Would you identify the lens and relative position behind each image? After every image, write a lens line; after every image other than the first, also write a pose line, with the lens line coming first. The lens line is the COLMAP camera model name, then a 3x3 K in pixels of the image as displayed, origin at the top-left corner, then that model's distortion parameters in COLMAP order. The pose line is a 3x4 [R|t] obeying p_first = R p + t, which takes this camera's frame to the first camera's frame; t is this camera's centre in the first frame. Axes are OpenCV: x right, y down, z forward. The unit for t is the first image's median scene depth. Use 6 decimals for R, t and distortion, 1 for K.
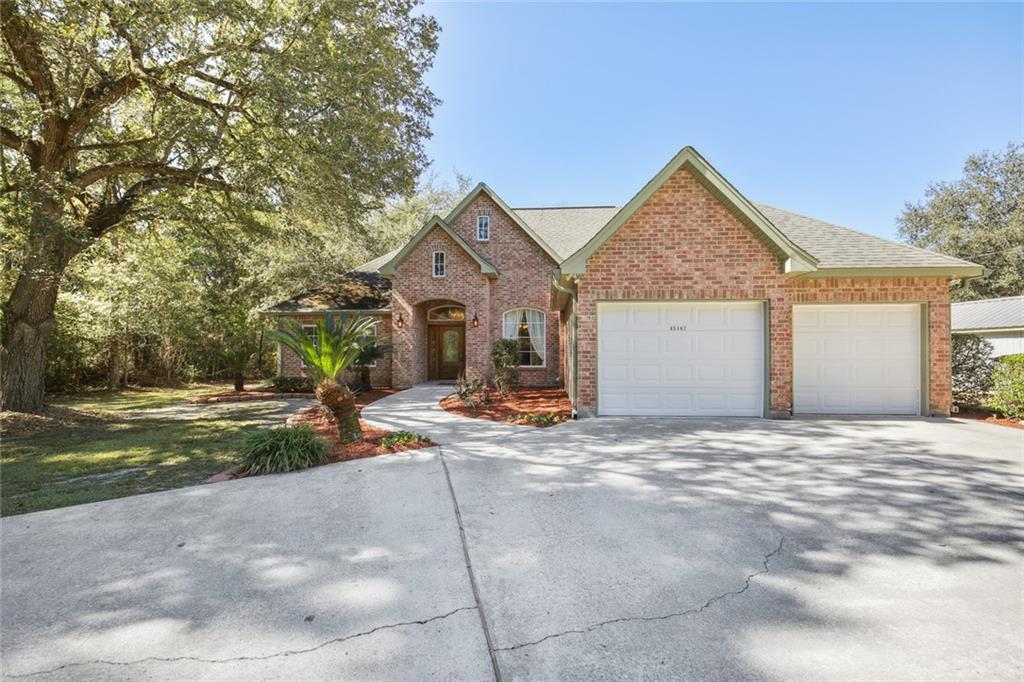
lens RADIAL K [[477.7, 0, 518.3], [0, 477.7, 344.5], [0, 0, 1]] dist [0.002674, 0.001143]
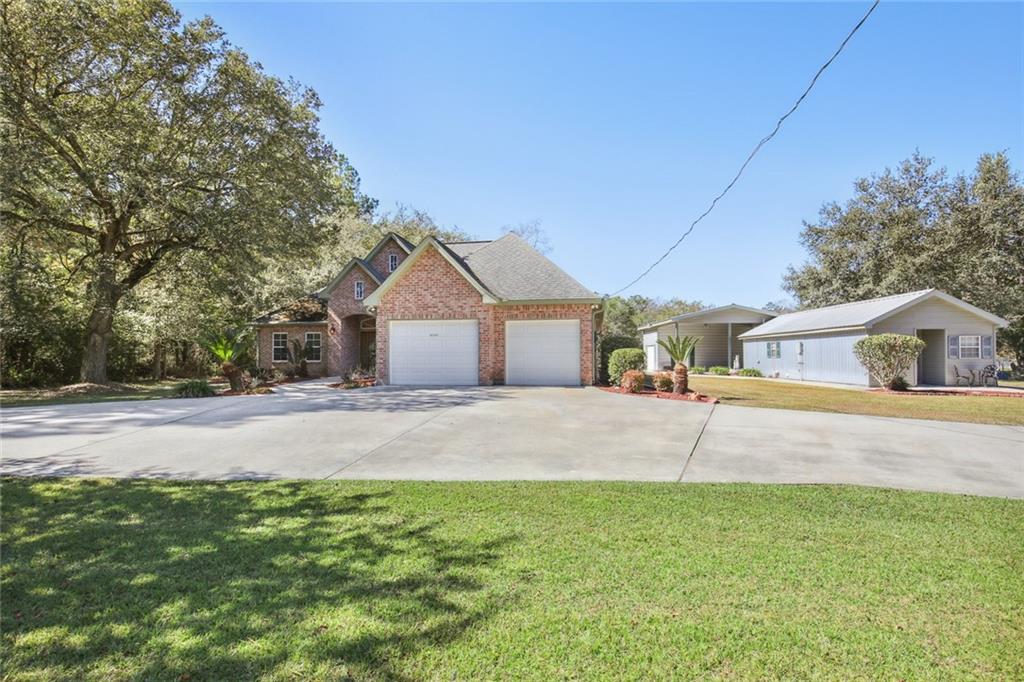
lens RADIAL K [[477.7, 0, 505.8], [0, 477.7, 338.2], [0, 0, 1]] dist [0.002674, 0.001143]
pose [[0.995119, -0.006210, -0.098485, 0.434422], [0.004424, 0.999822, -0.018343, 0.006263], [0.098581, 0.017818, 0.994969, -0.407670]]
